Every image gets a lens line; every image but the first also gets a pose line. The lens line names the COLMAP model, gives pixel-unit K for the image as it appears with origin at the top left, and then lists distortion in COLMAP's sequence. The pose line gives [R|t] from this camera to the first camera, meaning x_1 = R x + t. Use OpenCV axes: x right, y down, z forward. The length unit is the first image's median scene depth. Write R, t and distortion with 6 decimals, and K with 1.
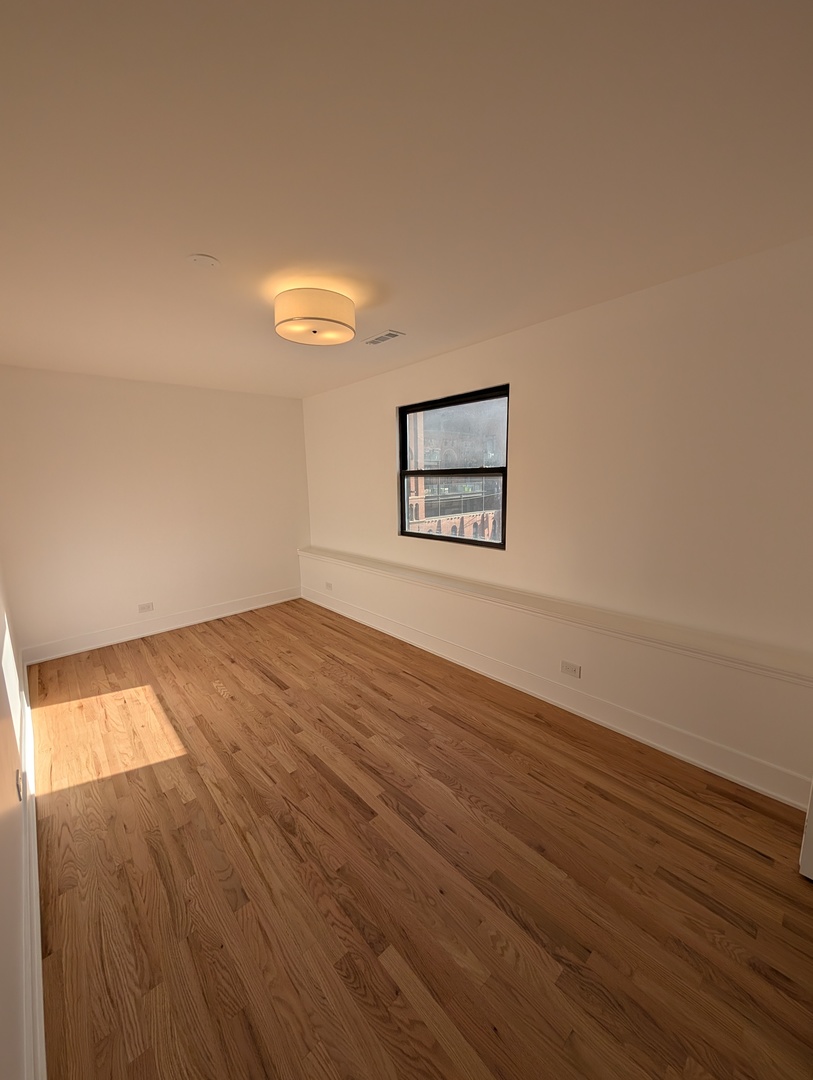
lens RADIAL K [[405.8, 0, 401.8], [0, 405.8, 542.4], [0, 0, 1]] dist [0.000661, 0.000270]
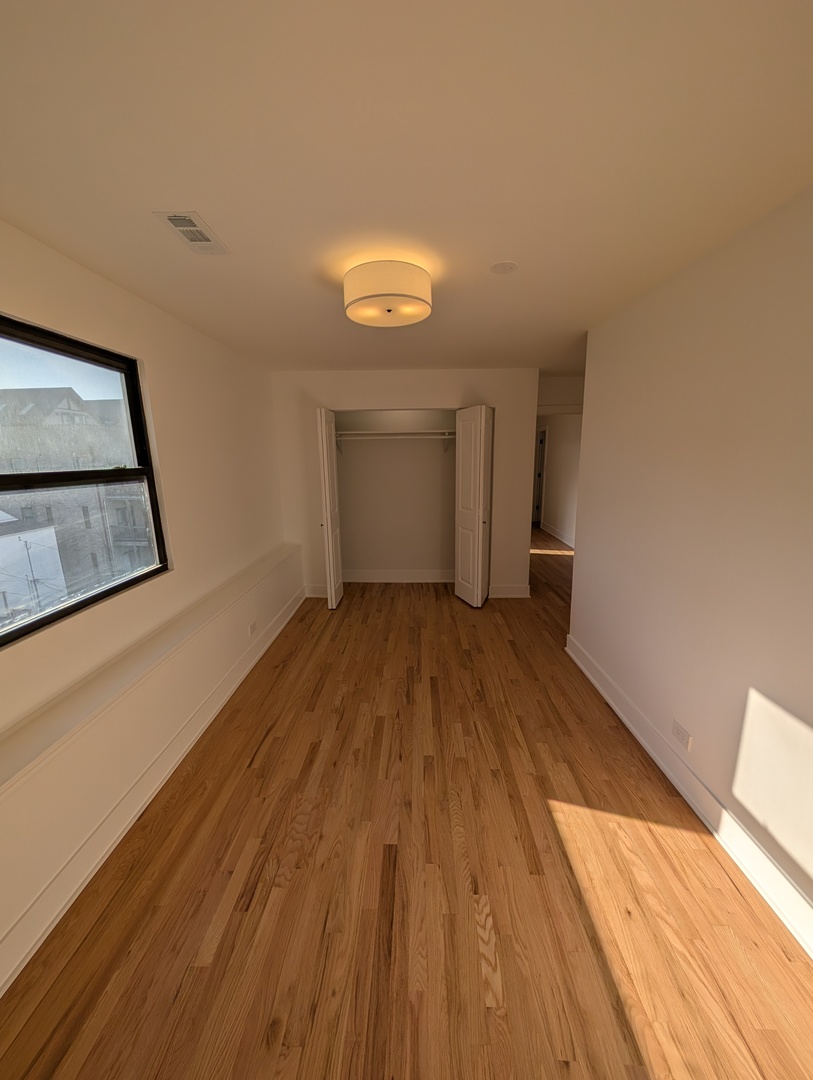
lens RADIAL K [[405.8, 0, 403.7], [0, 405.8, 539.6], [0, 0, 1]] dist [0.000661, 0.000270]
pose [[-0.722231, -0.102085, 0.684077, -0.832255], [0.151624, 0.941621, 0.300599, -0.279523], [-0.674828, 0.320824, -0.664589, 1.583774]]
